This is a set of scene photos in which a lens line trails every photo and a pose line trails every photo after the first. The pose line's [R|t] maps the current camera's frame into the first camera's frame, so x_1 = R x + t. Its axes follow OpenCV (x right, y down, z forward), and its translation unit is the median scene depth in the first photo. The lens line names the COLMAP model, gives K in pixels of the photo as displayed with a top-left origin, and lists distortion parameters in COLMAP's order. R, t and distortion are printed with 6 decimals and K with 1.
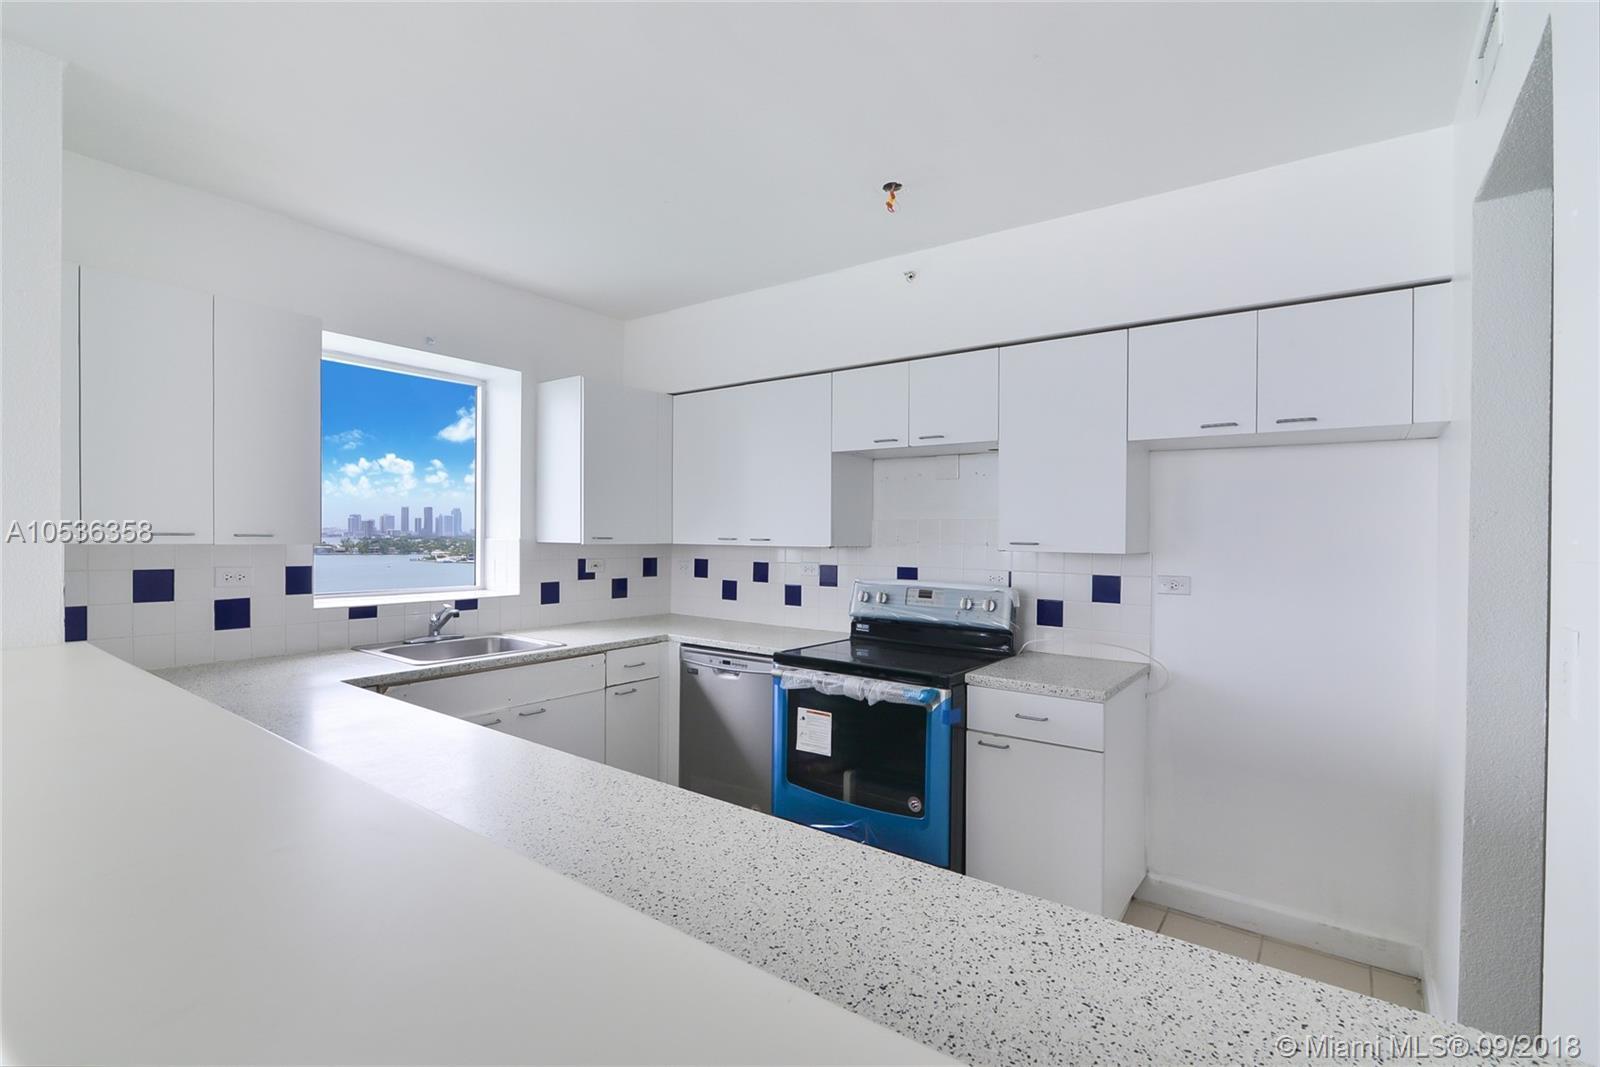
lens RADIAL K [[734.6, 0, 800.0], [0, 734.6, 533.5], [0, 0, 1]] dist [0.000879, -0.000185]
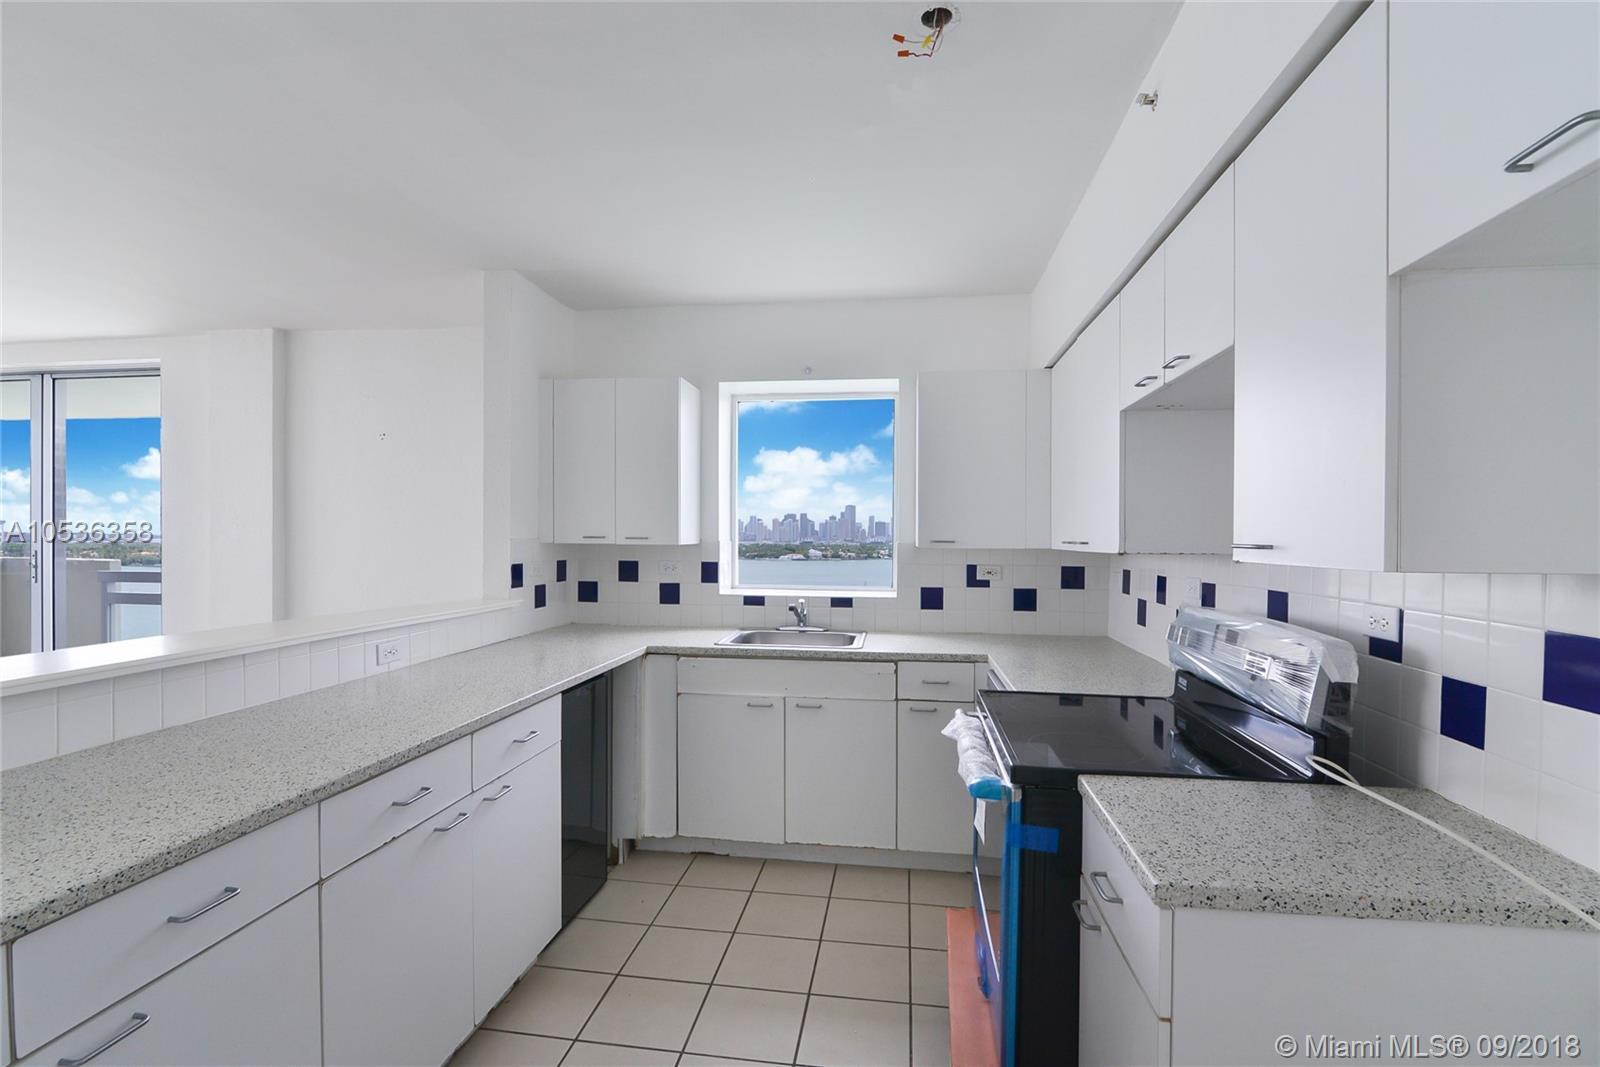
lens RADIAL K [[754.4, 0, 800.0], [0, 754.4, 533.5], [0, 0, 1]] dist [-0.000288, -0.000083]
pose [[0.474765, -0.010701, -0.880048, 0.494690], [0.000033, 0.999926, -0.012141, 0.007750], [0.880113, 0.005735, 0.474730, 0.402071]]
